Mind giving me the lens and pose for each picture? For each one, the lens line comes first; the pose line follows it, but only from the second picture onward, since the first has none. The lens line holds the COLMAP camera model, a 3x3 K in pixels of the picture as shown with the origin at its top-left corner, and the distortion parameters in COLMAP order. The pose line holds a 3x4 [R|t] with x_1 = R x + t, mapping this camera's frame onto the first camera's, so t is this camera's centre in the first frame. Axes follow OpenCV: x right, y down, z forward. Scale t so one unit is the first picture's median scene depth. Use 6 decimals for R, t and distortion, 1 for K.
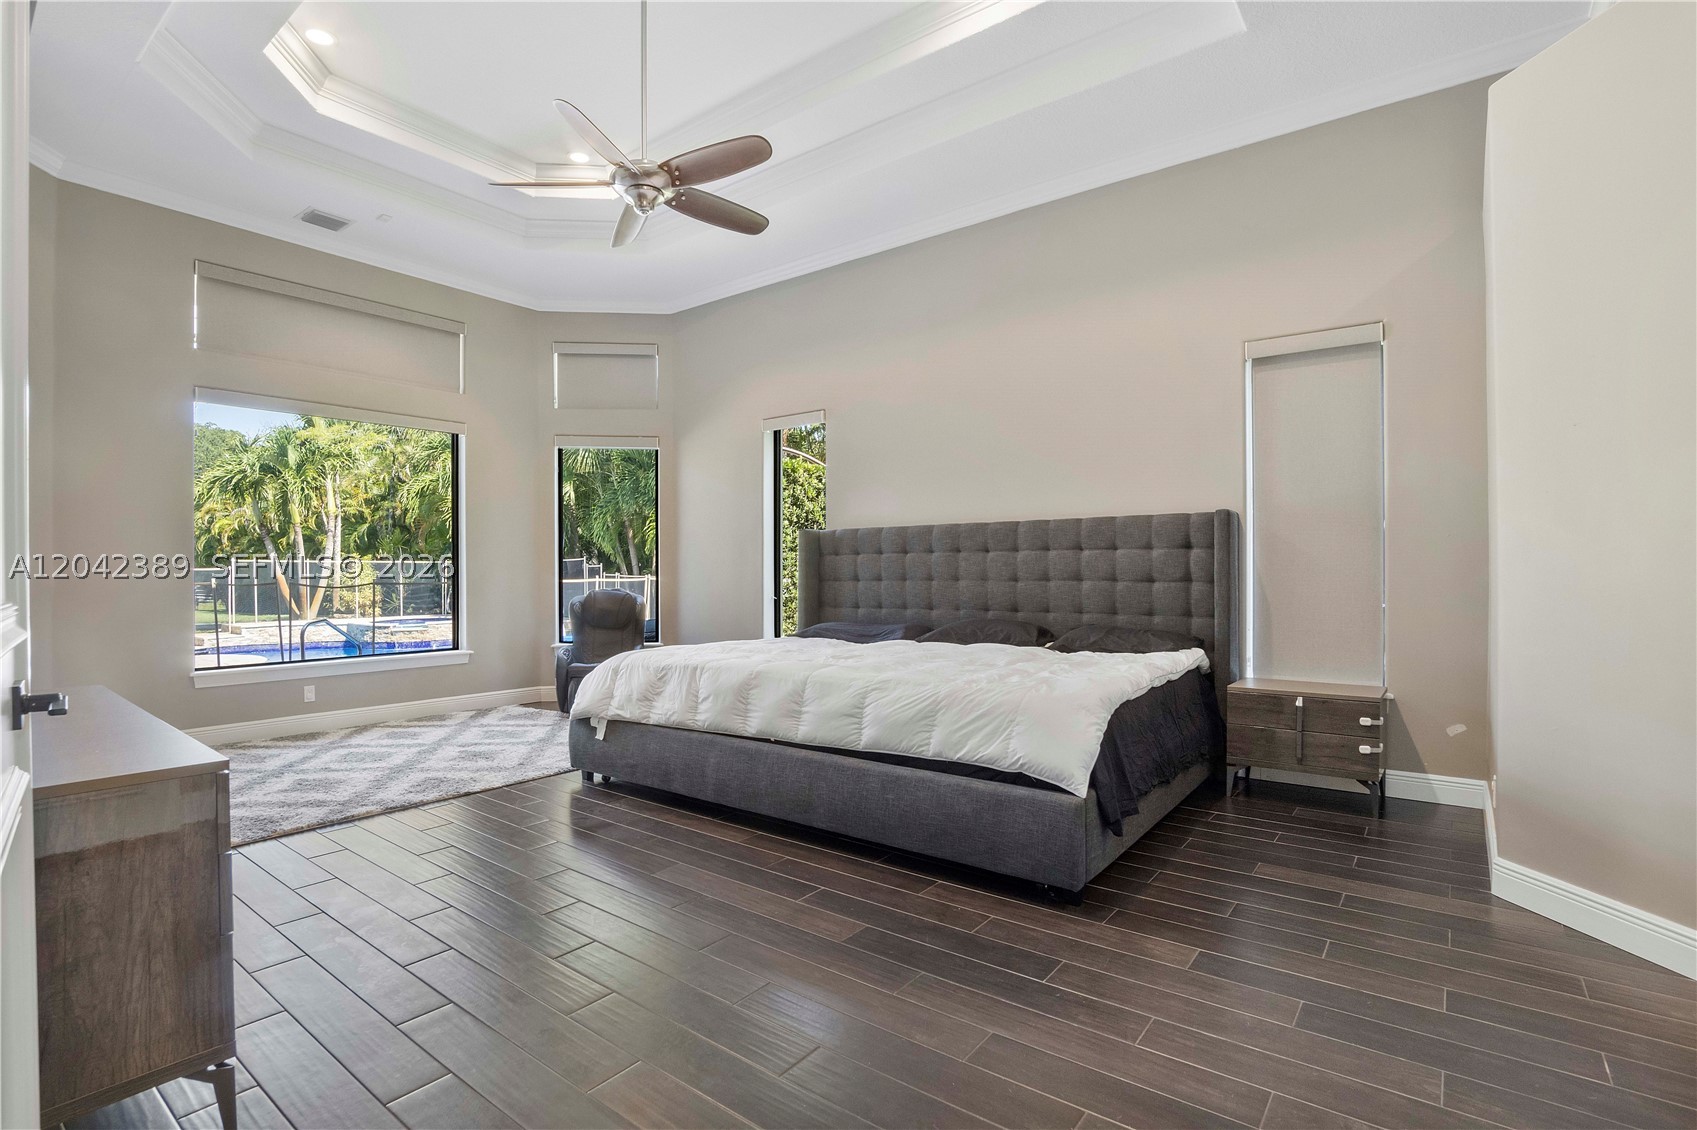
lens RADIAL K [[798.1, 0, 811.6], [0, 798.1, 570.9], [0, 0, 1]] dist [-0.034960, 0.008266]
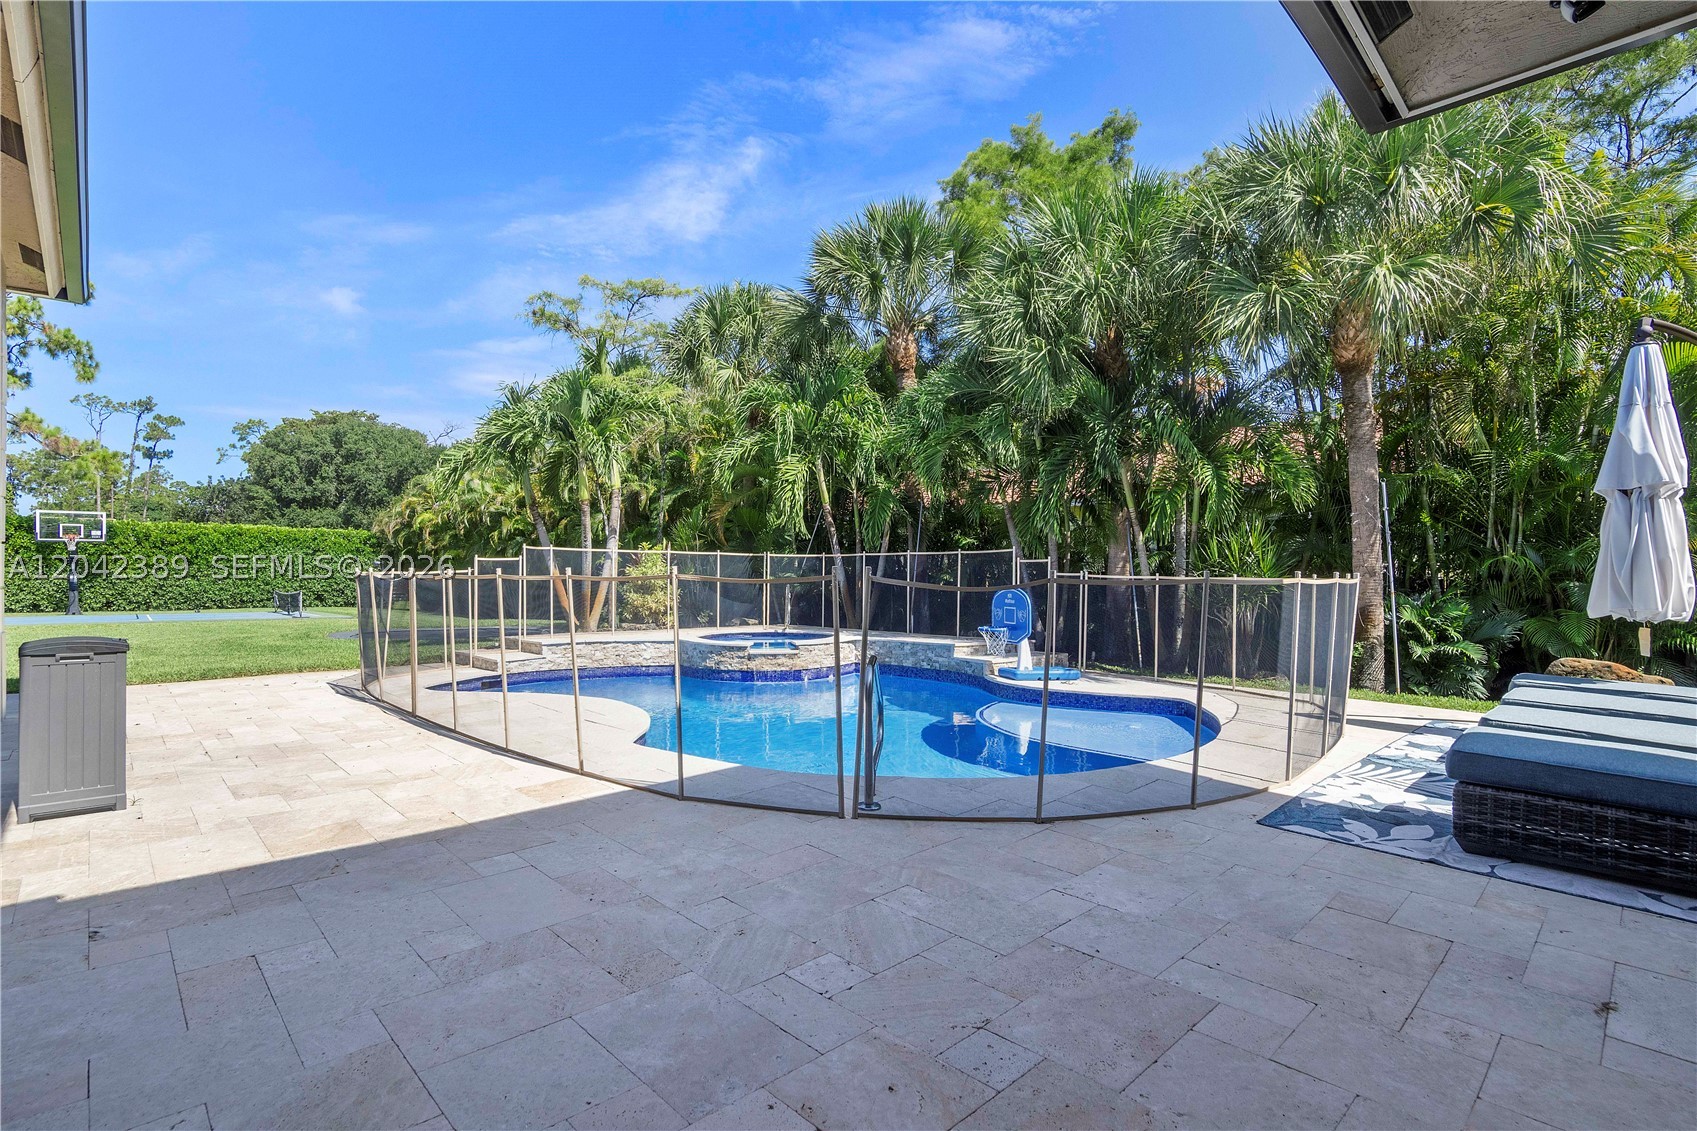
lens RADIAL K [[798.1, 0, 823.6], [0, 798.1, 572.6], [0, 0, 1]] dist [-0.034960, 0.008266]
pose [[0.990002, 0.007278, -0.140863, -0.340336], [-0.007529, 0.999971, -0.001254, 0.006642], [0.140850, 0.002302, 0.990028, 0.308290]]
